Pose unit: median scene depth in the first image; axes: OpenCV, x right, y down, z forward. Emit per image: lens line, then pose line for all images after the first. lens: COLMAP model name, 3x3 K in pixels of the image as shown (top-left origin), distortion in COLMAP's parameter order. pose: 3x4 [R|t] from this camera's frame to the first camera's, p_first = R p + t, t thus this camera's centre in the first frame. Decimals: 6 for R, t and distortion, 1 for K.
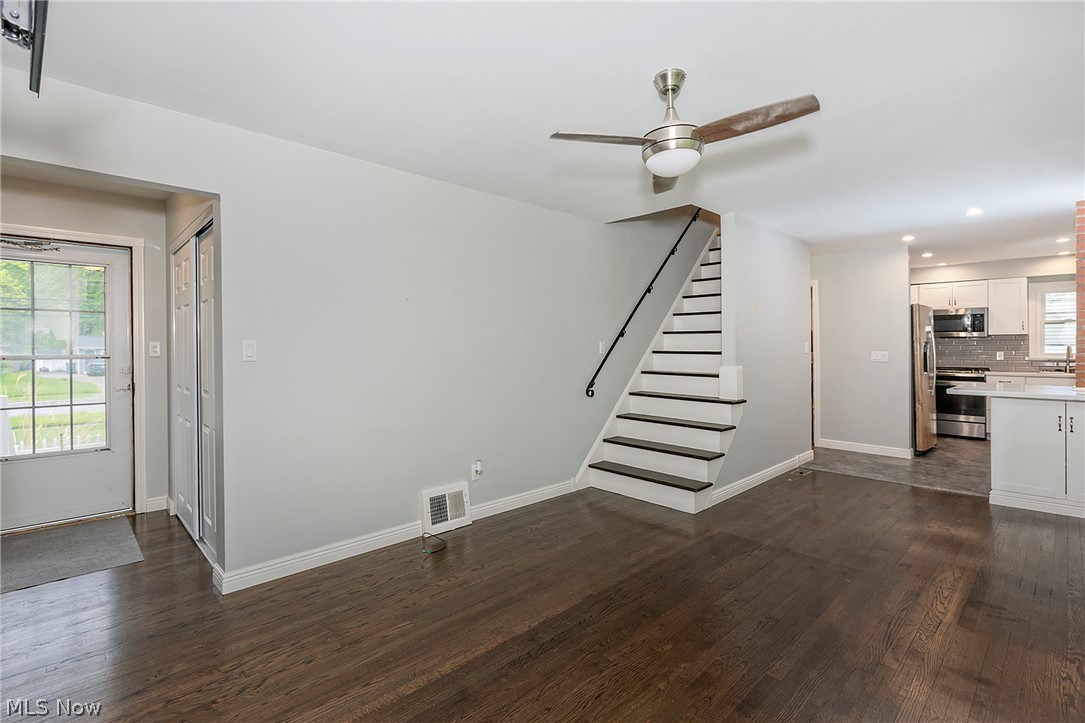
lens RADIAL K [[471.7, 0, 492.6], [0, 471.7, 351.7], [0, 0, 1]] dist [-0.012947, -0.000169]
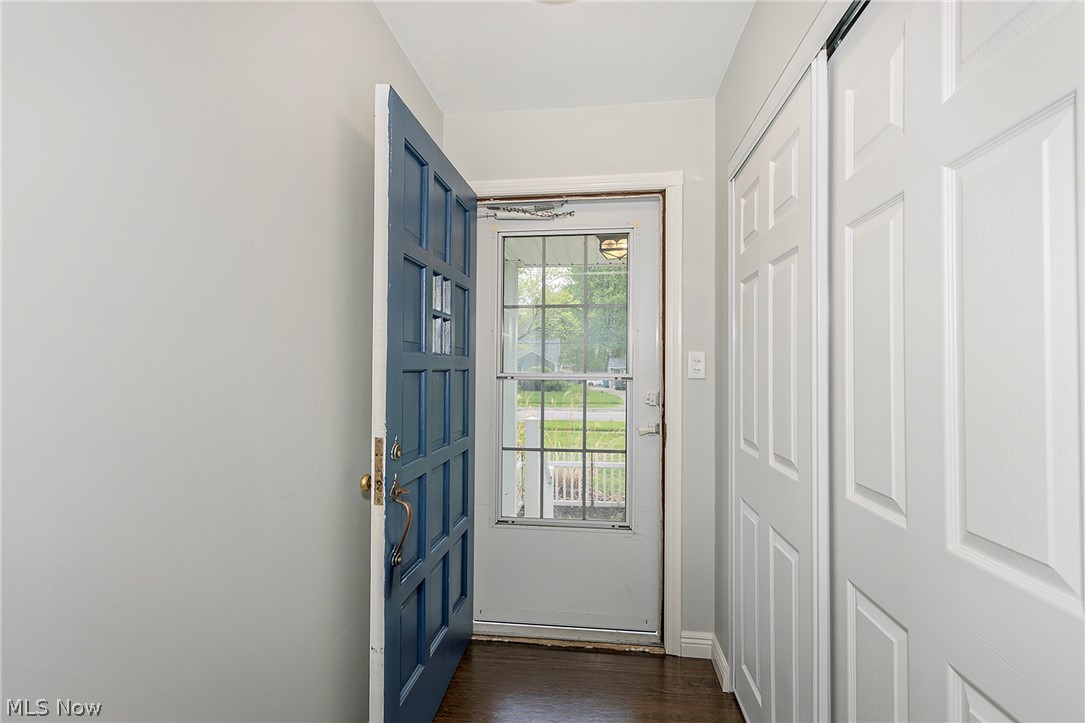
lens RADIAL K [[485.5, 0, 566.0], [0, 485.5, 365.4], [0, 0, 1]] dist [0.000796, 0.000192]
pose [[0.686166, 0.002546, -0.727441, -0.412382], [-0.014093, 0.999853, -0.009794, 0.002957], [0.727309, 0.016972, 0.686101, 0.495970]]
